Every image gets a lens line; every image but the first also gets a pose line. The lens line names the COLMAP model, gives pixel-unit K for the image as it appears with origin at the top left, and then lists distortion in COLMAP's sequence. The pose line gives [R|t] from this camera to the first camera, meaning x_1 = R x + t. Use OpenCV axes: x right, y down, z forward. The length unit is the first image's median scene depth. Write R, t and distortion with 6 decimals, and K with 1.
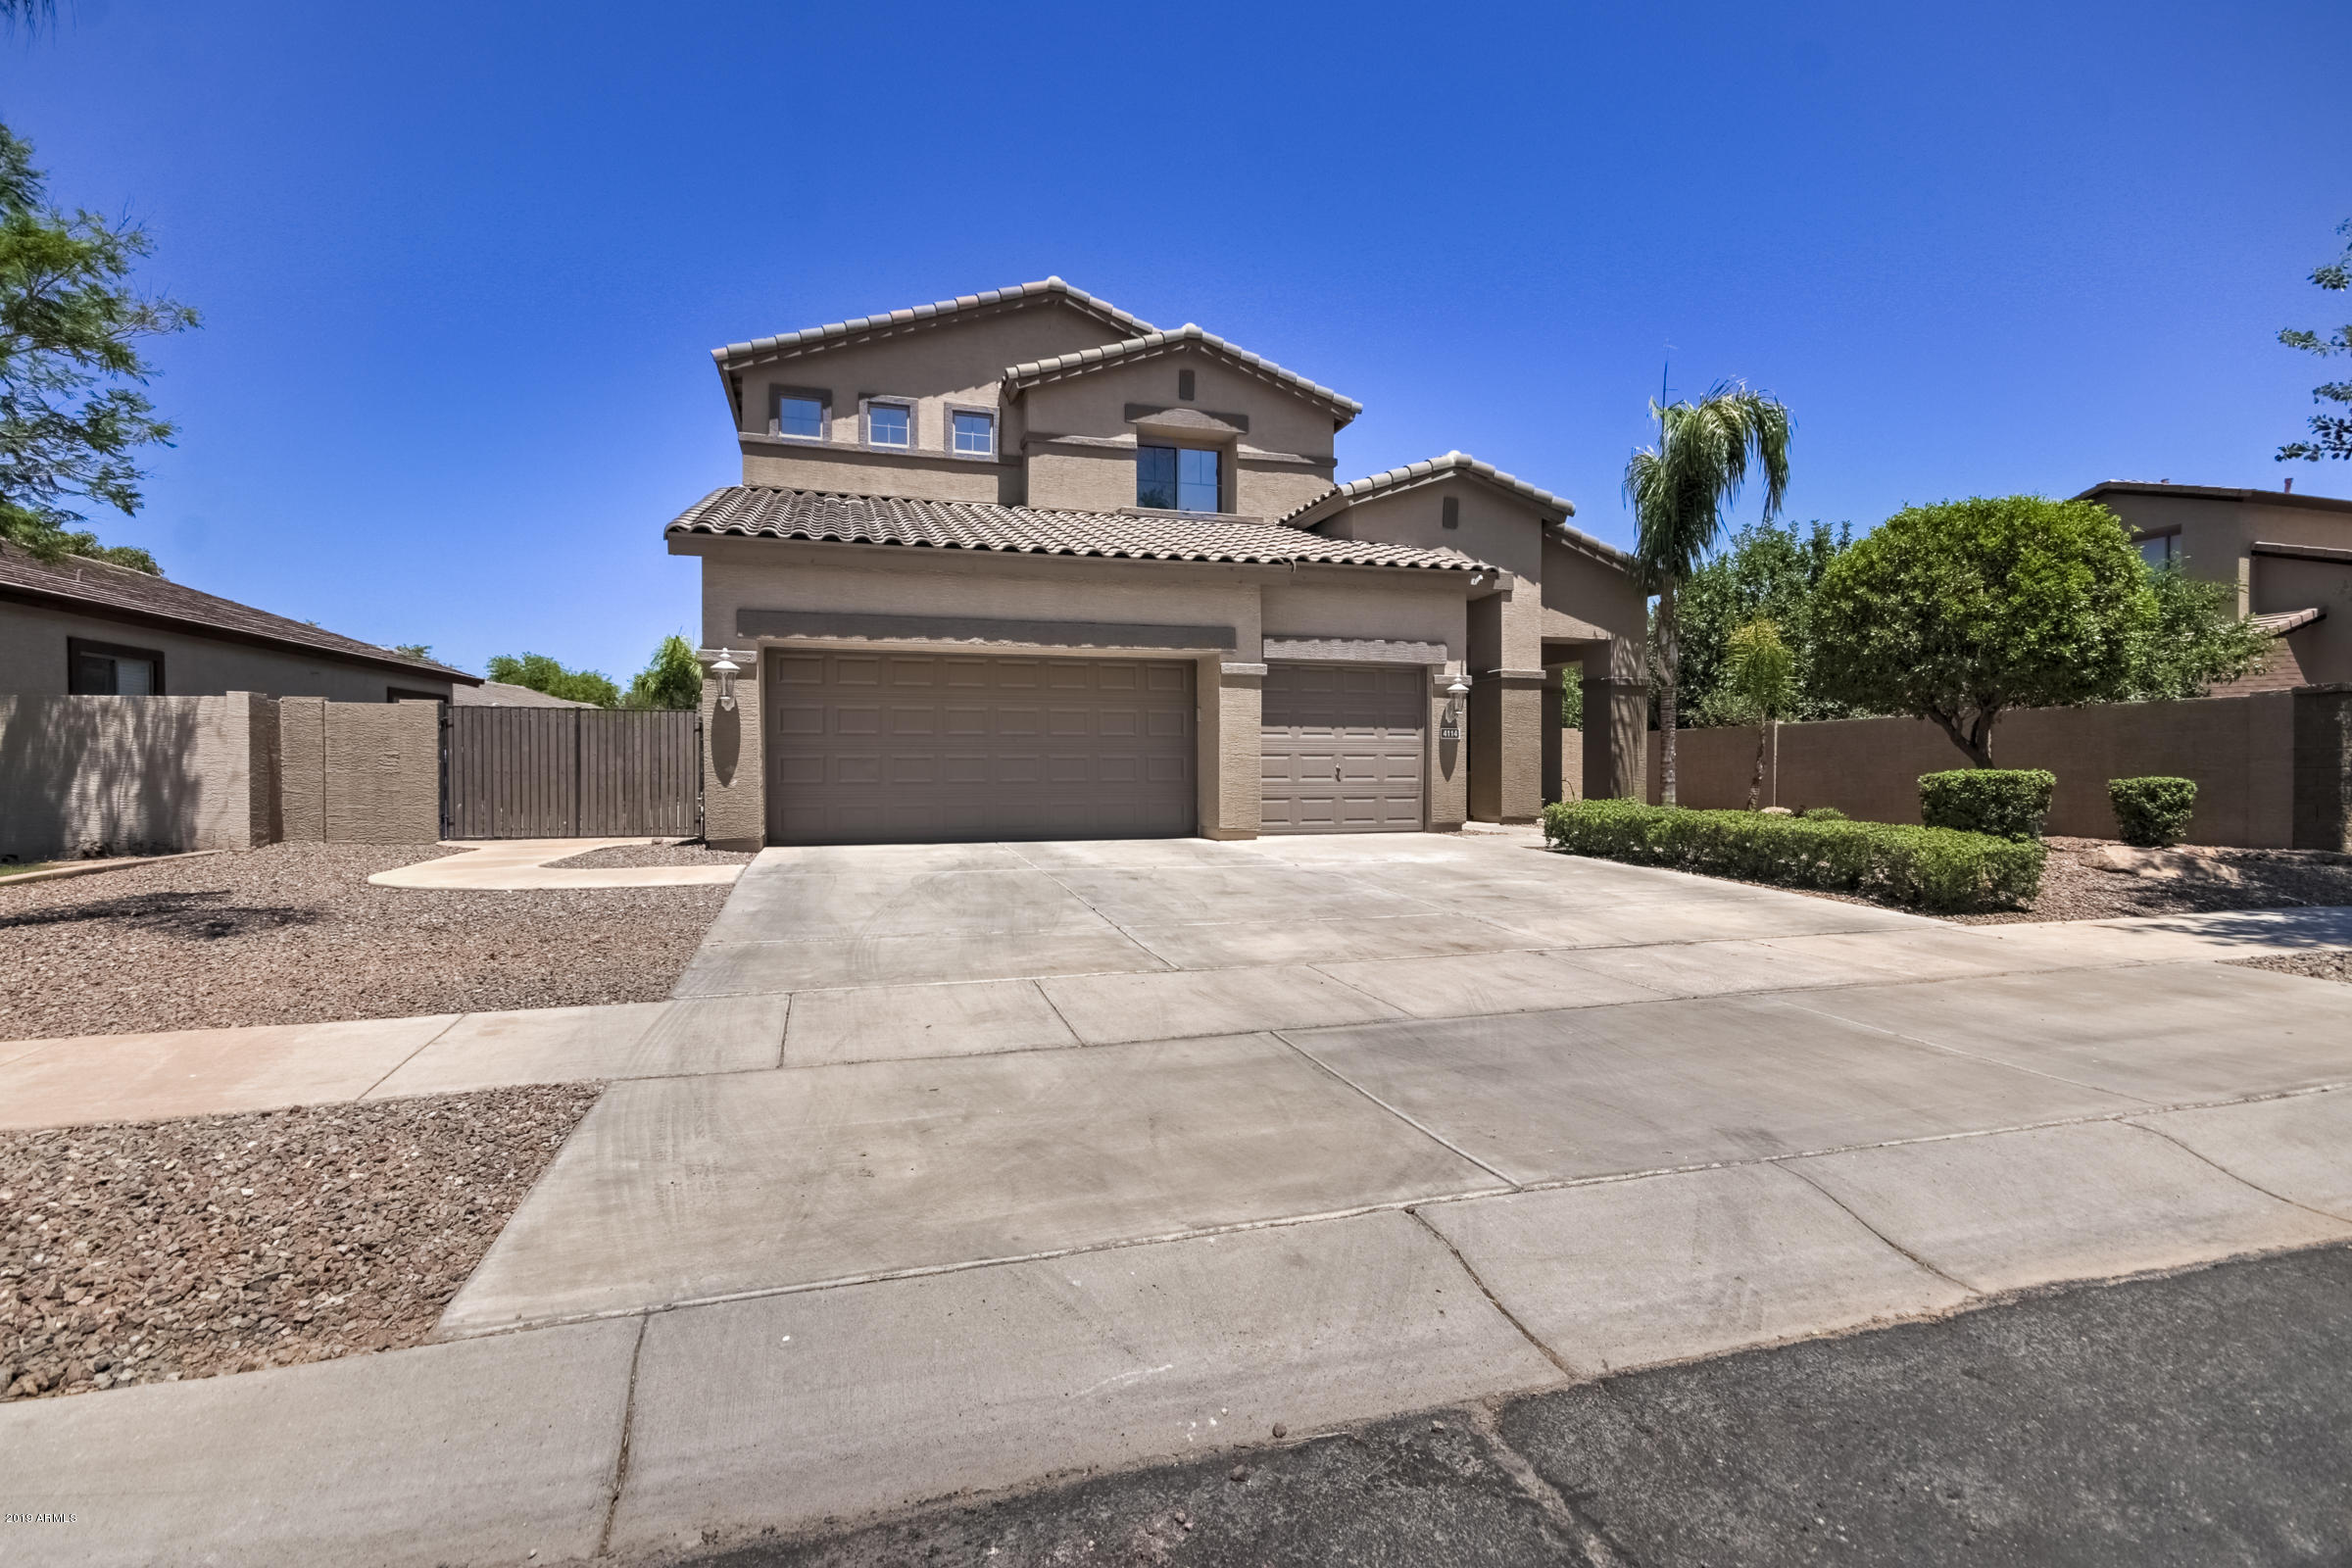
lens RADIAL K [[1136.9, 0, 1176.6], [0, 1136.9, 748.8], [0, 0, 1]] dist [0.001800, 0.000215]
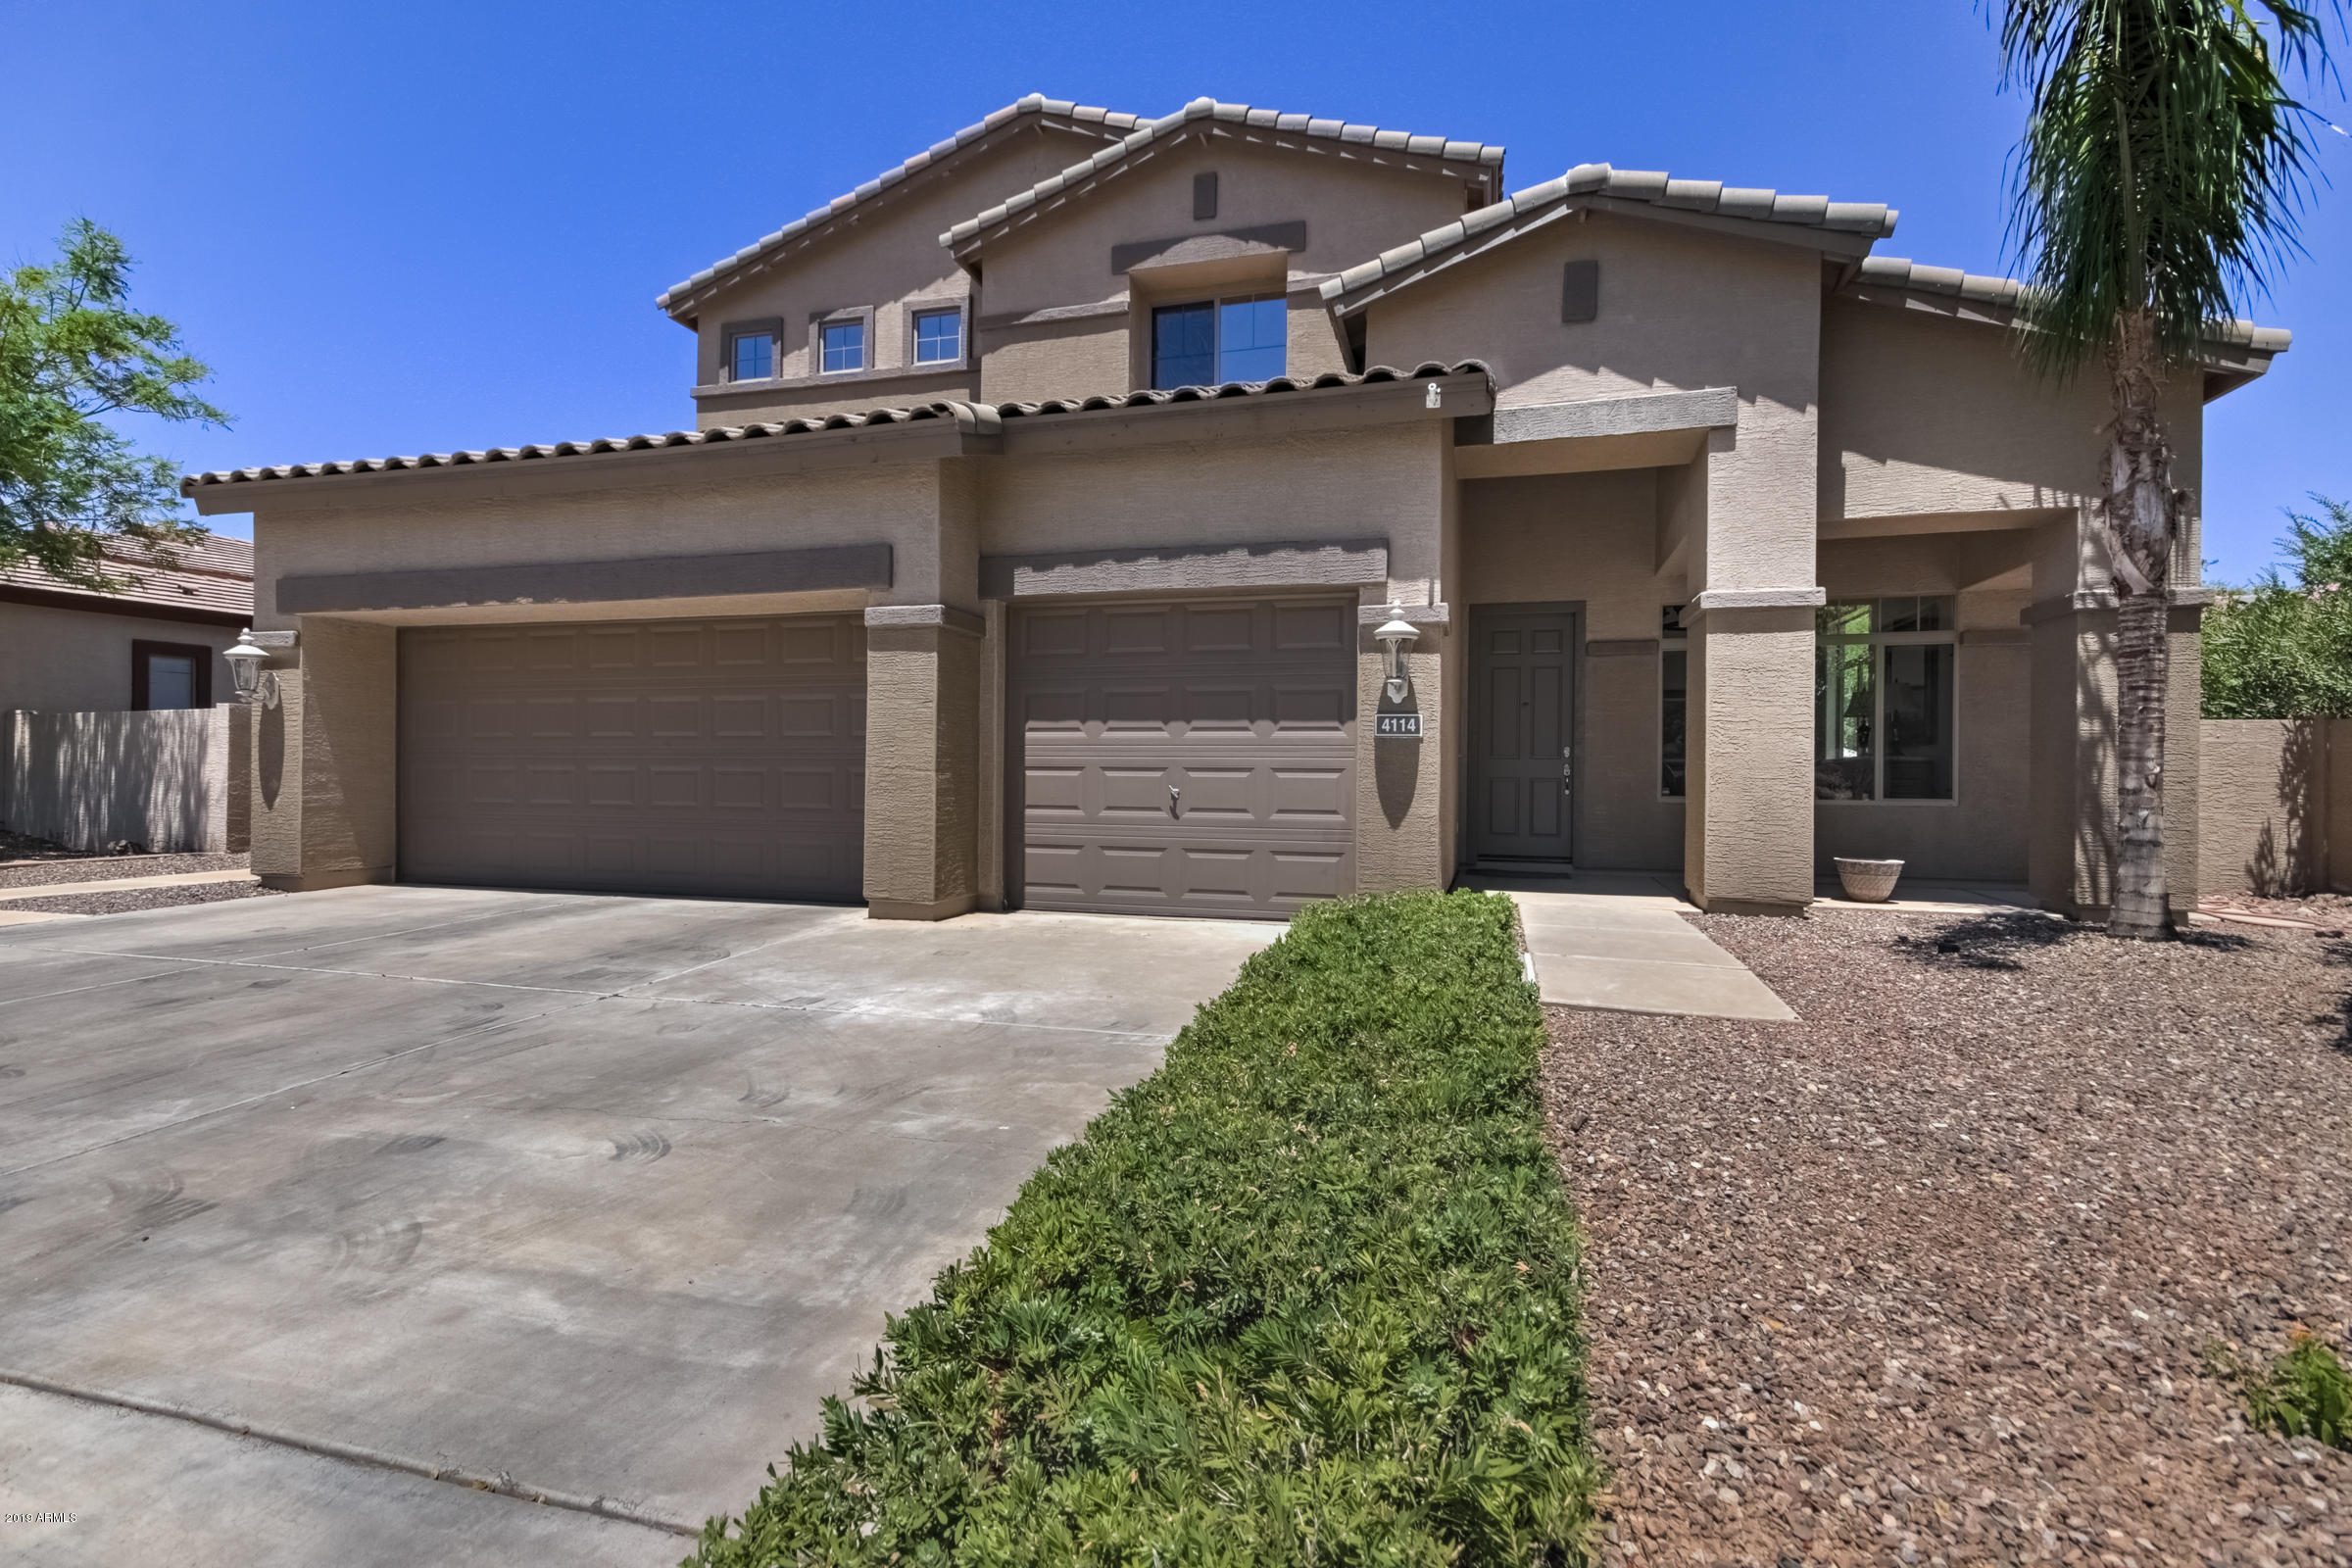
lens RADIAL K [[1110.4, 0, 1158.6], [0, 1110.4, 772.6], [0, 0, 1]] dist [0.016836, -0.000921]
pose [[0.828389, 0.007520, -0.560103, 0.372453], [0.002073, 0.999862, 0.016491, -0.001259], [0.560150, -0.014822, 0.828259, 0.485561]]
